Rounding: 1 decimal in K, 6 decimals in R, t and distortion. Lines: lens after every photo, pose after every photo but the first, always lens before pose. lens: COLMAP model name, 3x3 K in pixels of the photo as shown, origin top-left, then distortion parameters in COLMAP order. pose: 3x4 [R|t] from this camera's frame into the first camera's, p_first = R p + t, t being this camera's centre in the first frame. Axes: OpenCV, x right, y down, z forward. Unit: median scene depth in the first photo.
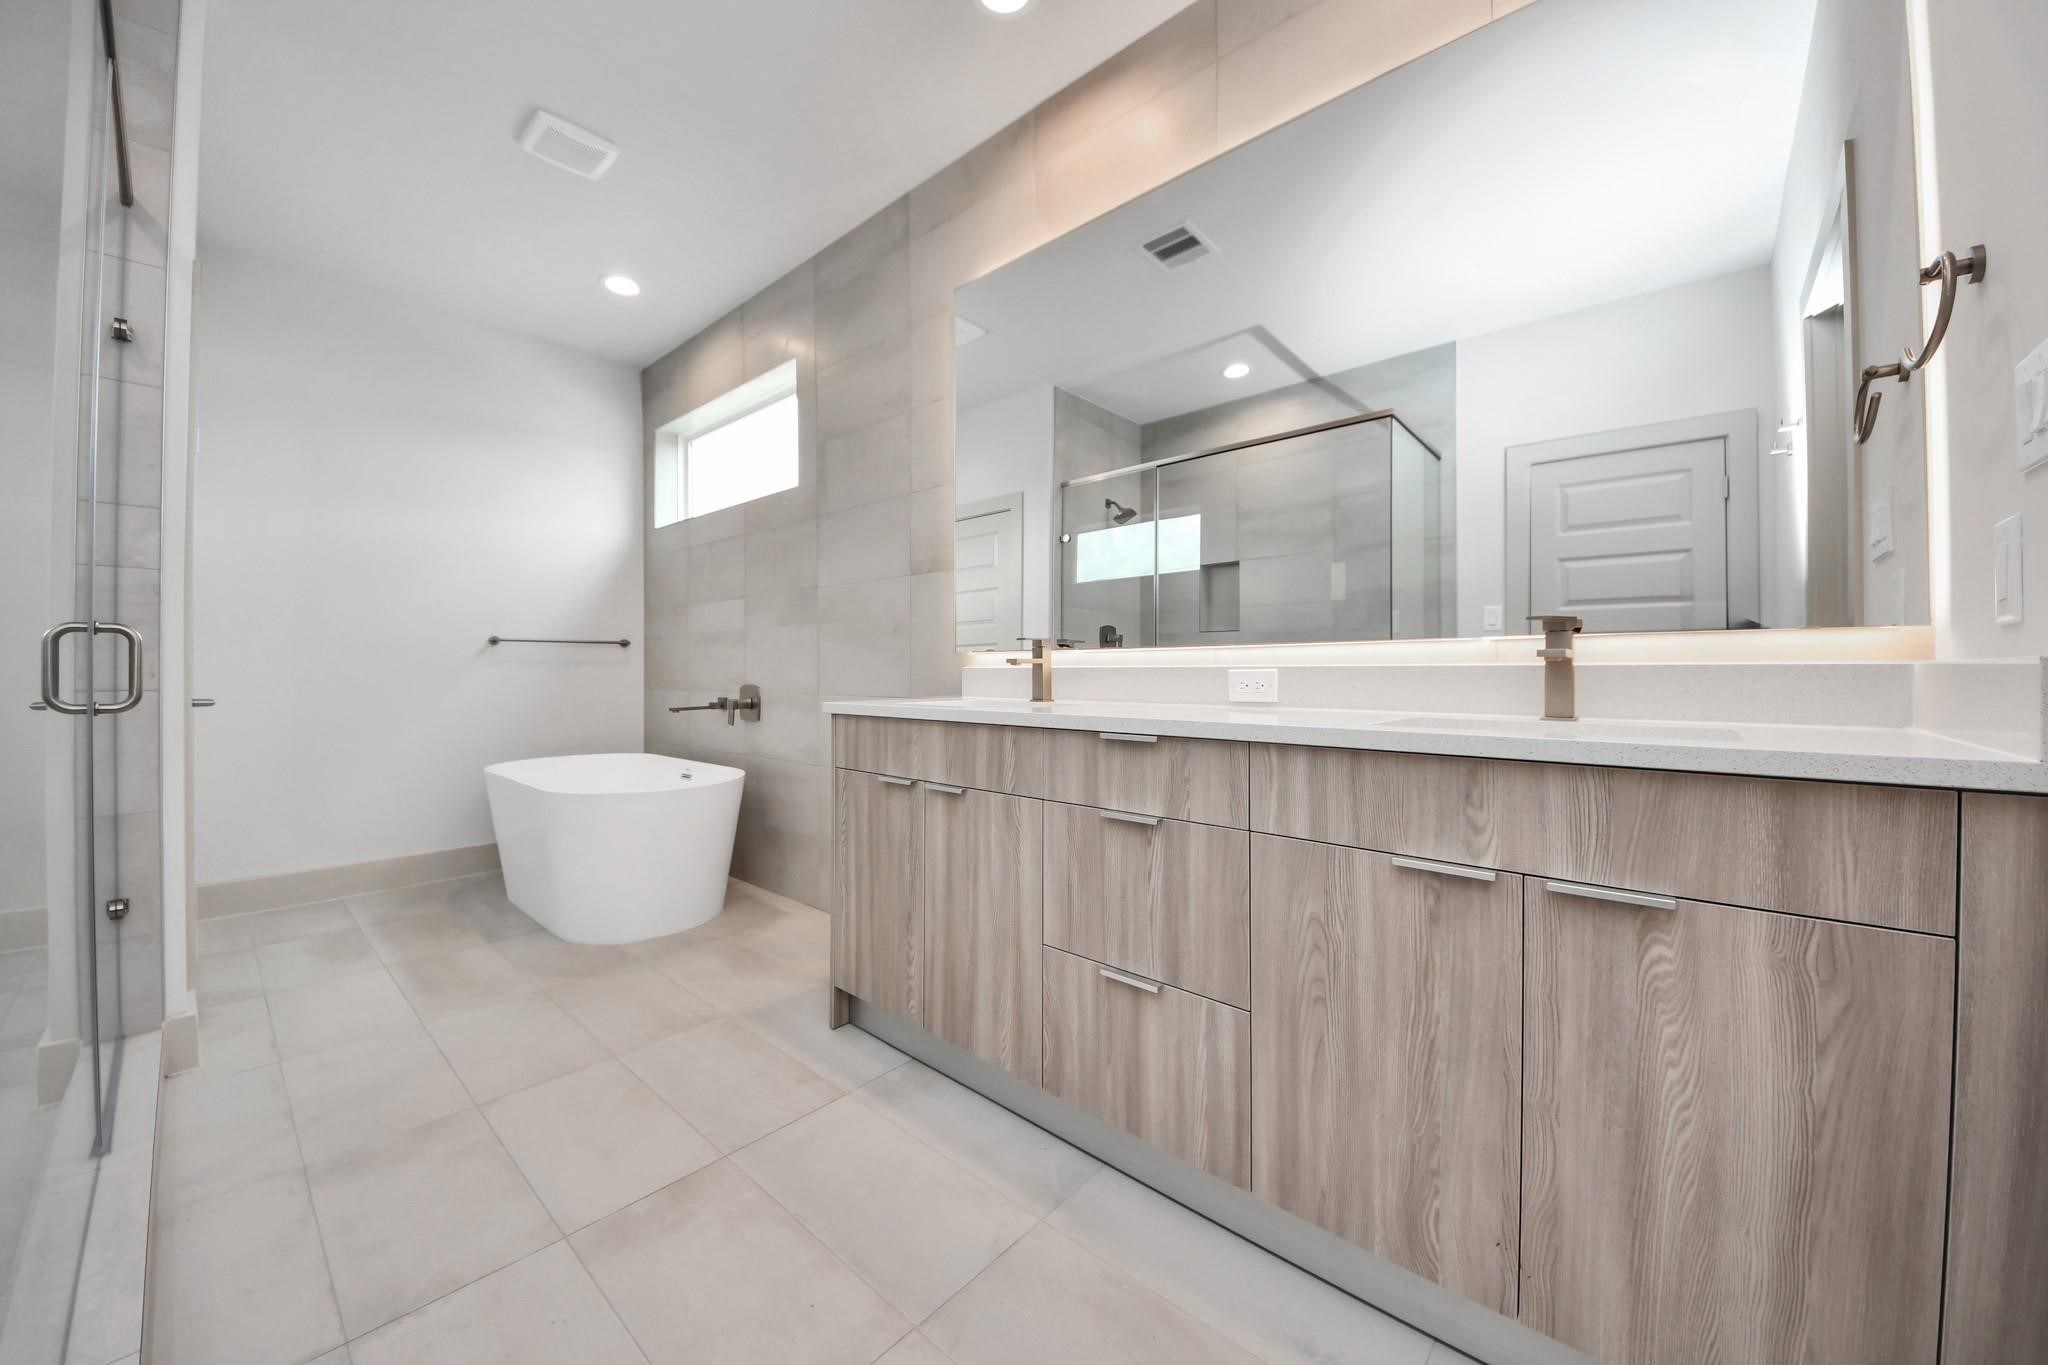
lens RADIAL K [[735.7, 0, 1009.2], [0, 735.7, 675.0], [0, 0, 1]] dist [0.038615, -0.023195]
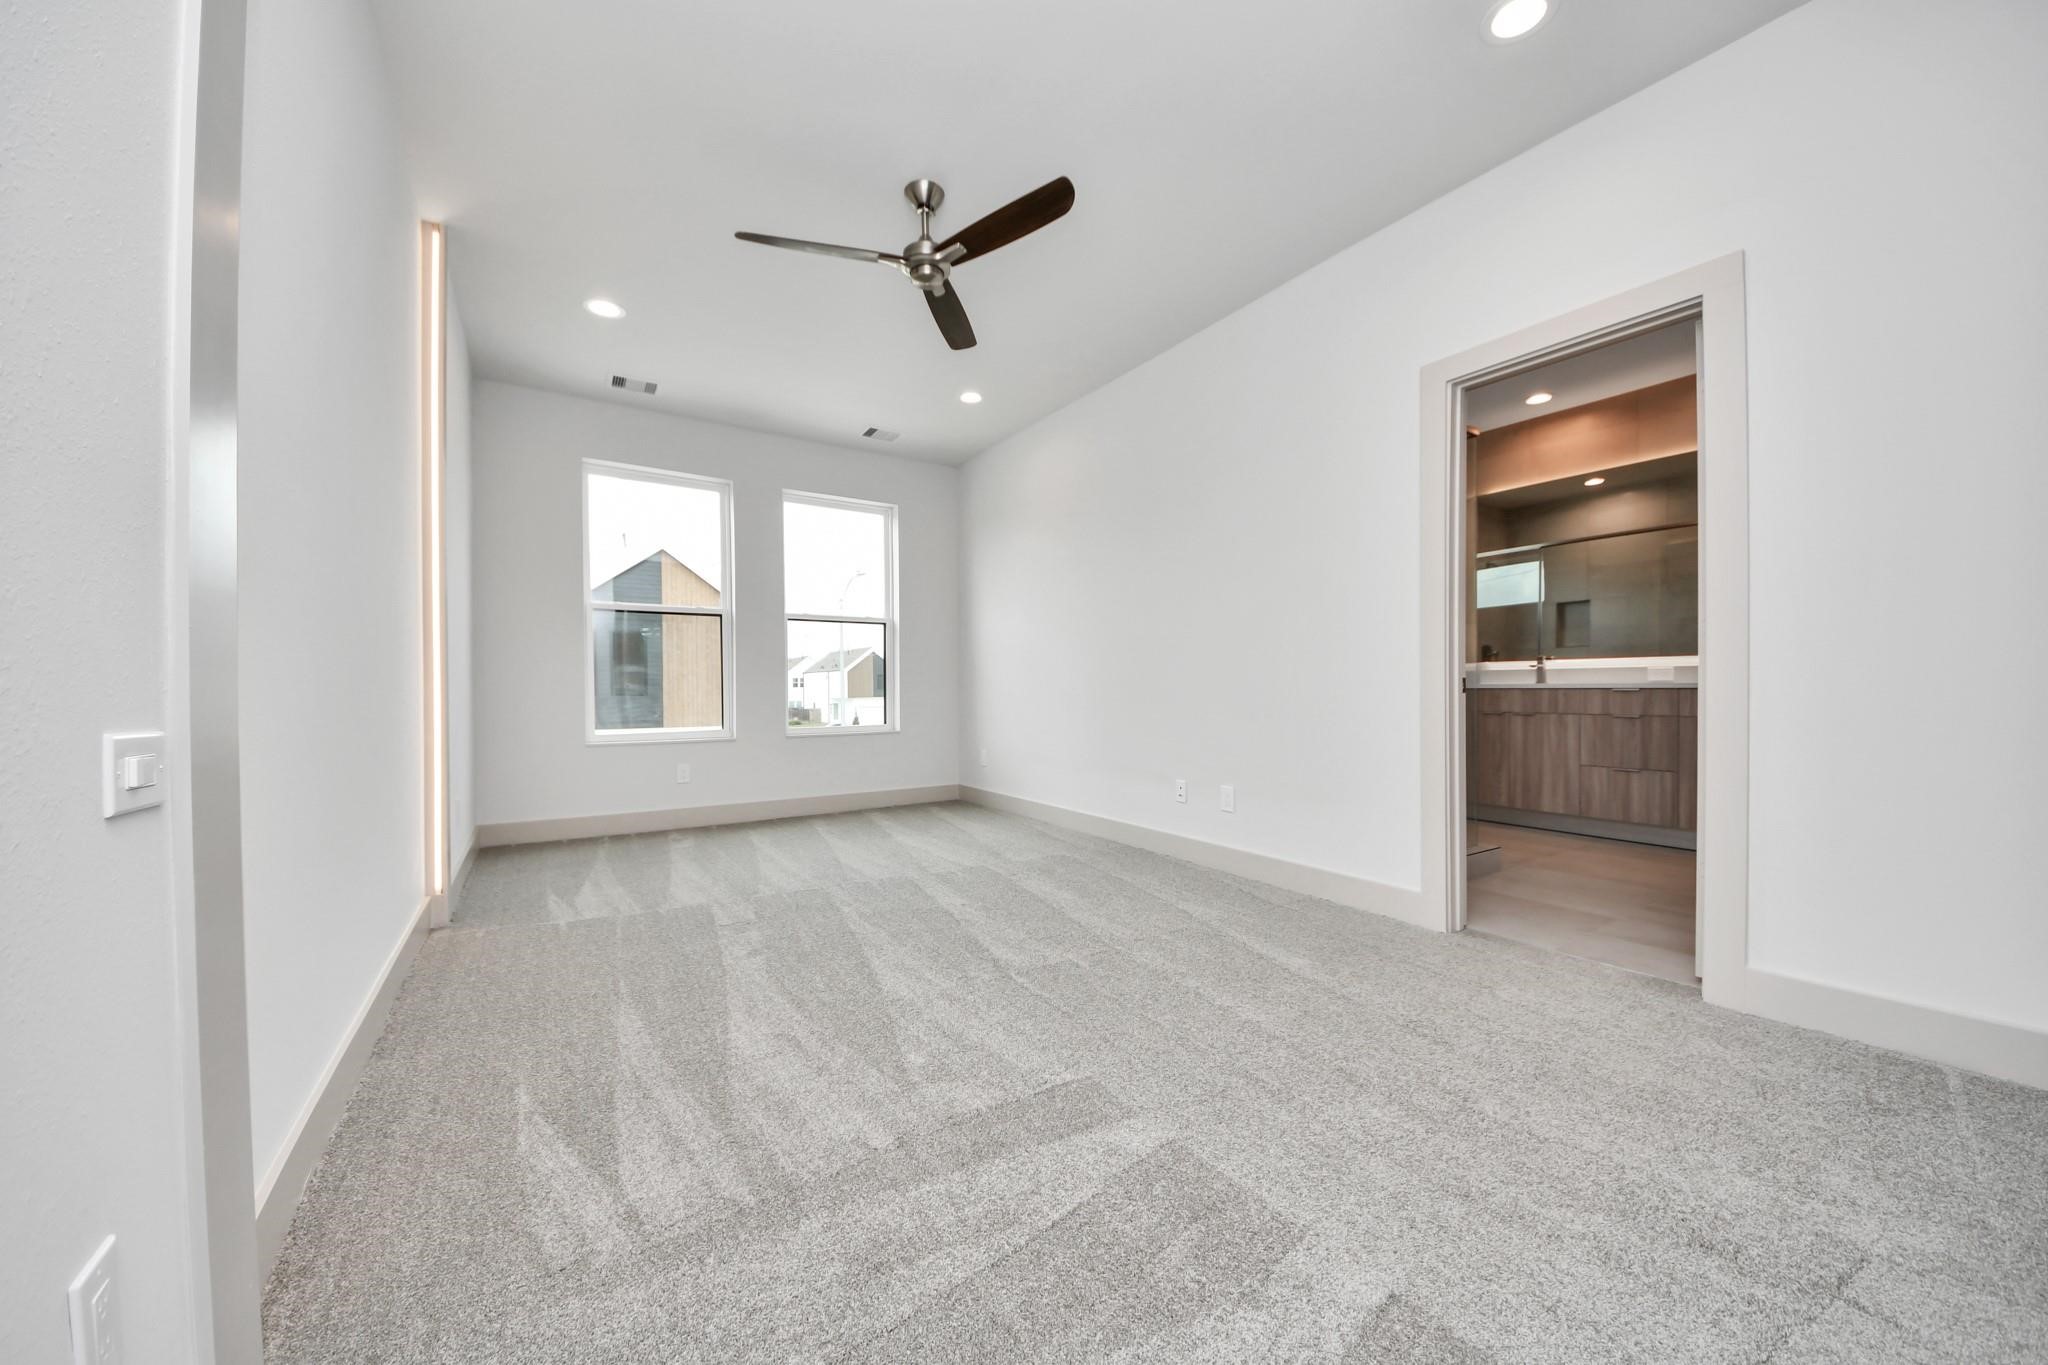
lens RADIAL K [[735.7, 0, 1009.2], [0, 735.7, 675.0], [0, 0, 1]] dist [0.038615, -0.023195]
pose [[0.963393, -0.011657, -0.267838, -0.883281], [0.005873, 0.999732, -0.022386, 0.047484], [0.268027, 0.019994, 0.963204, -1.609927]]
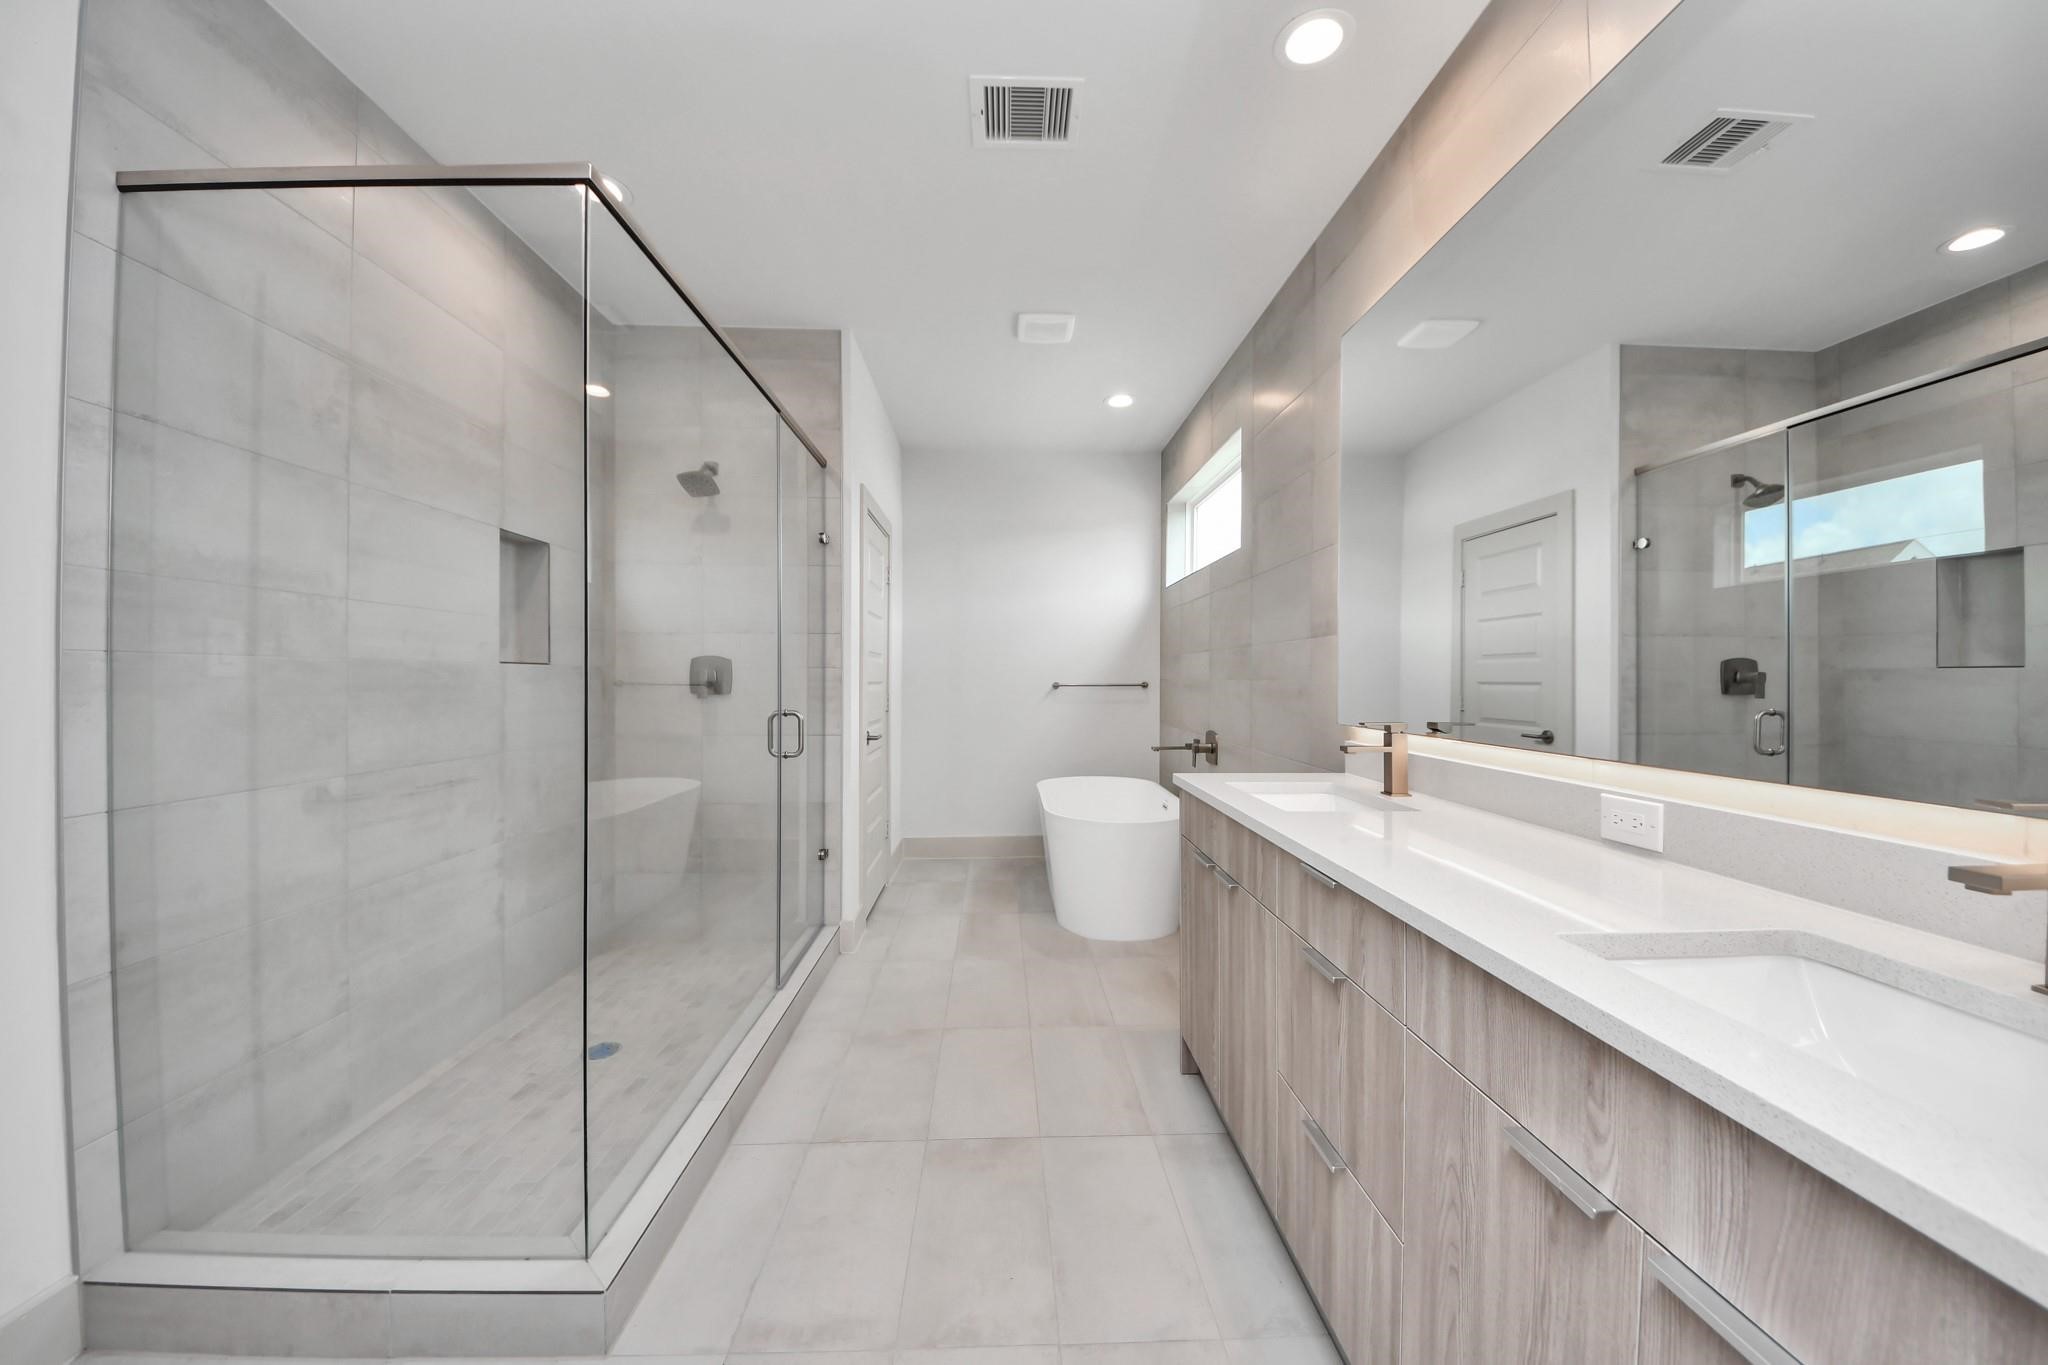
lens RADIAL K [[729.2, 0, 1024.0], [0, 729.2, 682.5], [0, 0, 1]] dist [0.039956, -0.022458]
pose [[0.699279, 0.006499, -0.714819, 0.333817], [-0.001147, 0.999968, 0.007969, -0.096805], [0.714848, -0.004752, 0.699264, 0.066161]]
